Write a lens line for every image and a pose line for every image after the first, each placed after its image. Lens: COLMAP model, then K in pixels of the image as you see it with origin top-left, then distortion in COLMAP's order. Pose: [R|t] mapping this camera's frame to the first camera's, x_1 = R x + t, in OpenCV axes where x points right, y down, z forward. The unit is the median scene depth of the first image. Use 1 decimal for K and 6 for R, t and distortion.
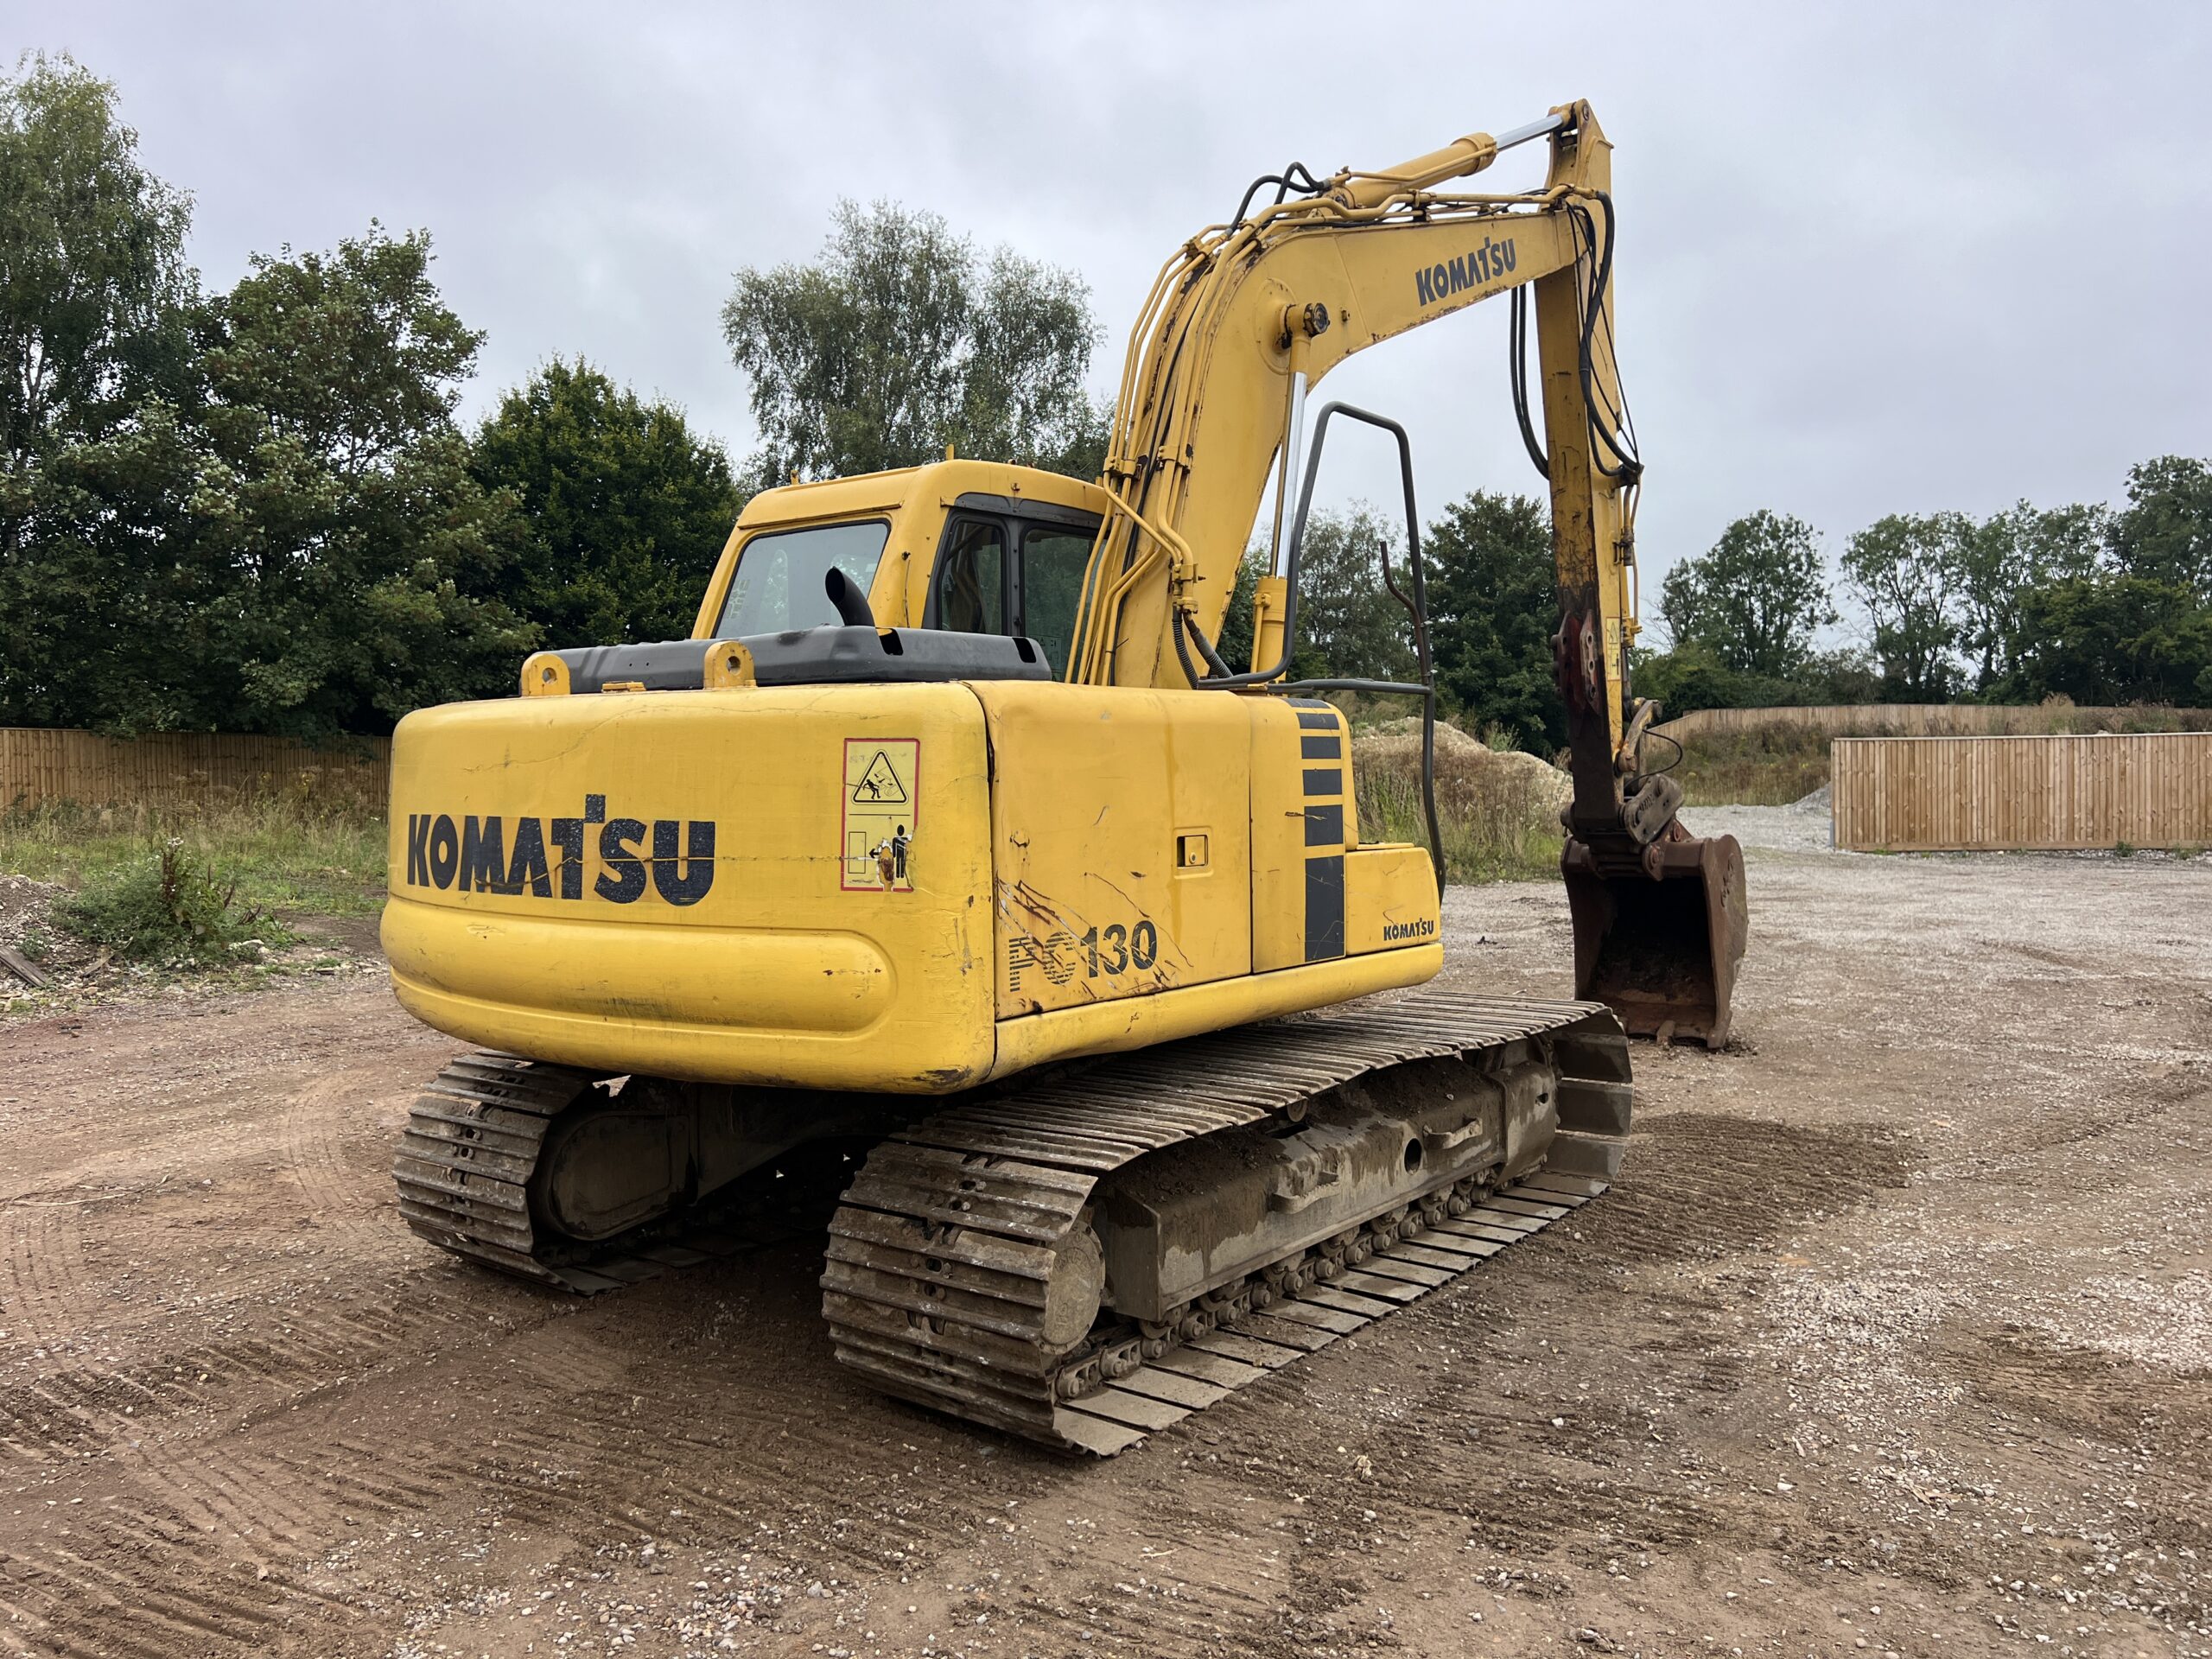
lens RADIAL K [[1662.2, 0, 1101.8], [0, 1662.2, 796.3], [0, 0, 1]] dist [0.083452, -0.116338]
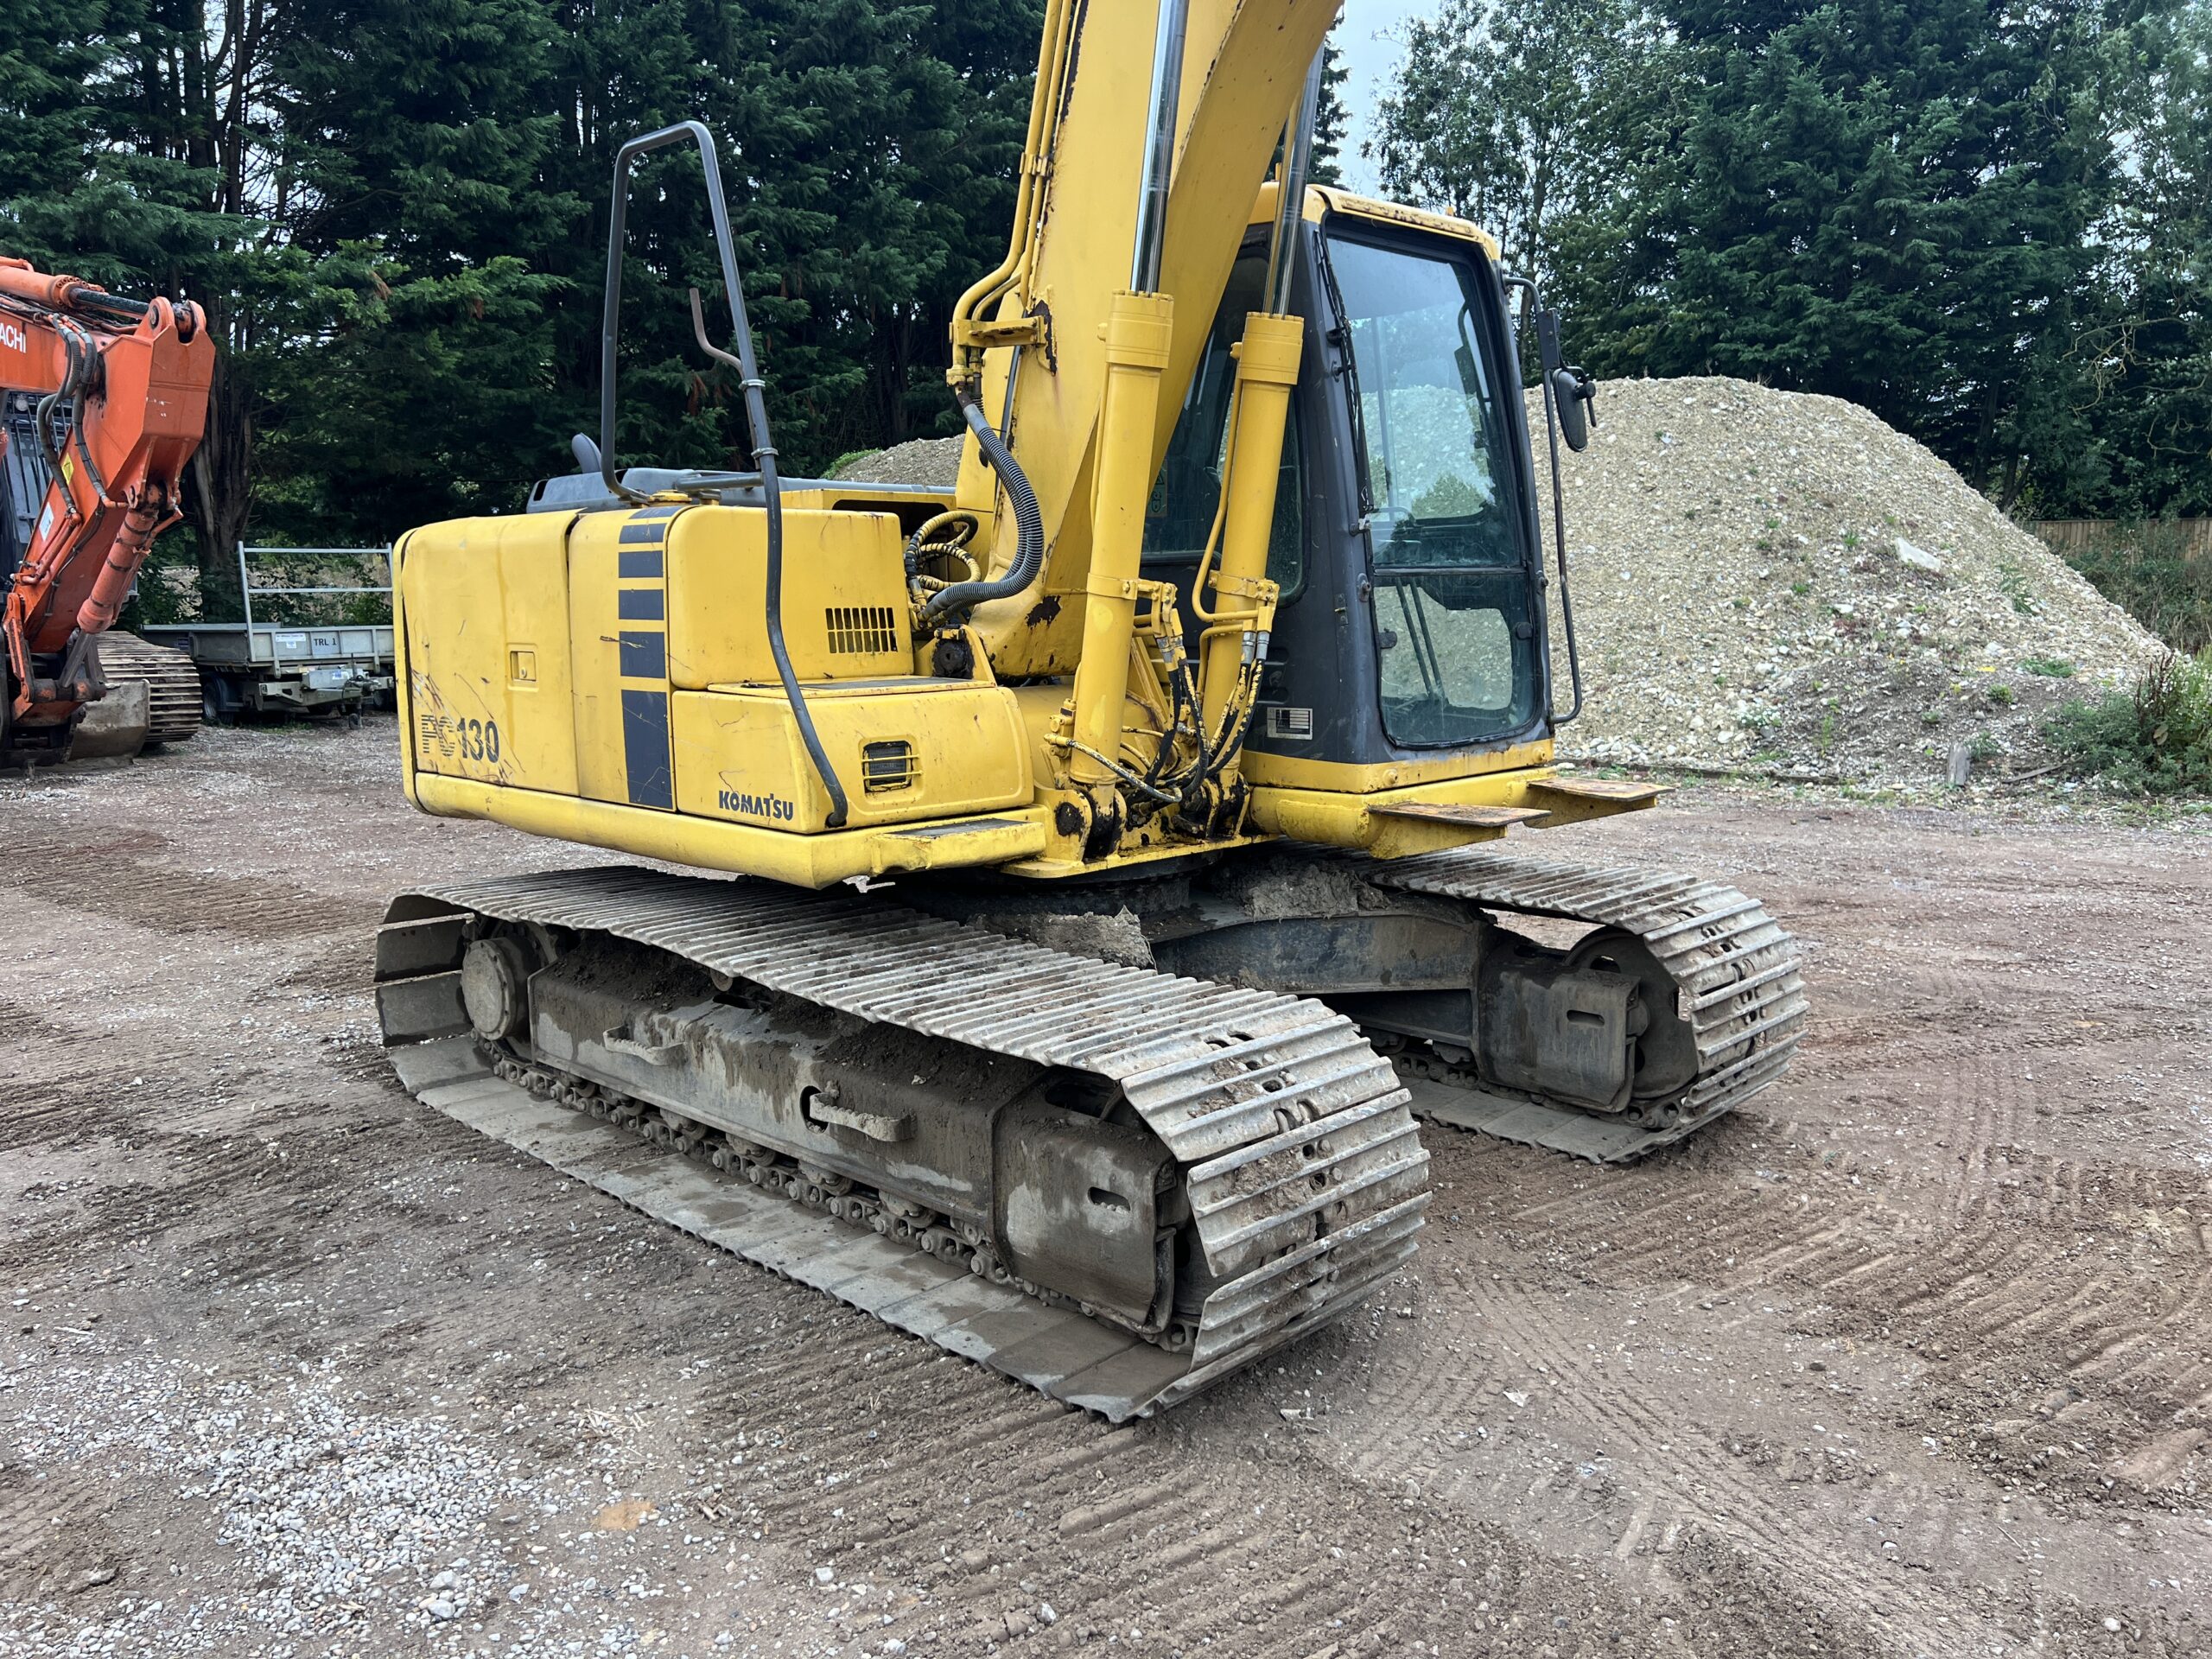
lens RADIAL K [[1680.4, 0, 1105.7], [0, 1680.4, 837.2], [0, 0, 1]] dist [0.067907, -0.084151]
pose [[-0.104302, 0.155984, -0.982237, 1.136383], [-0.006277, 0.987501, 0.157487, -0.033532], [0.994526, 0.022591, -0.102020, 1.522652]]
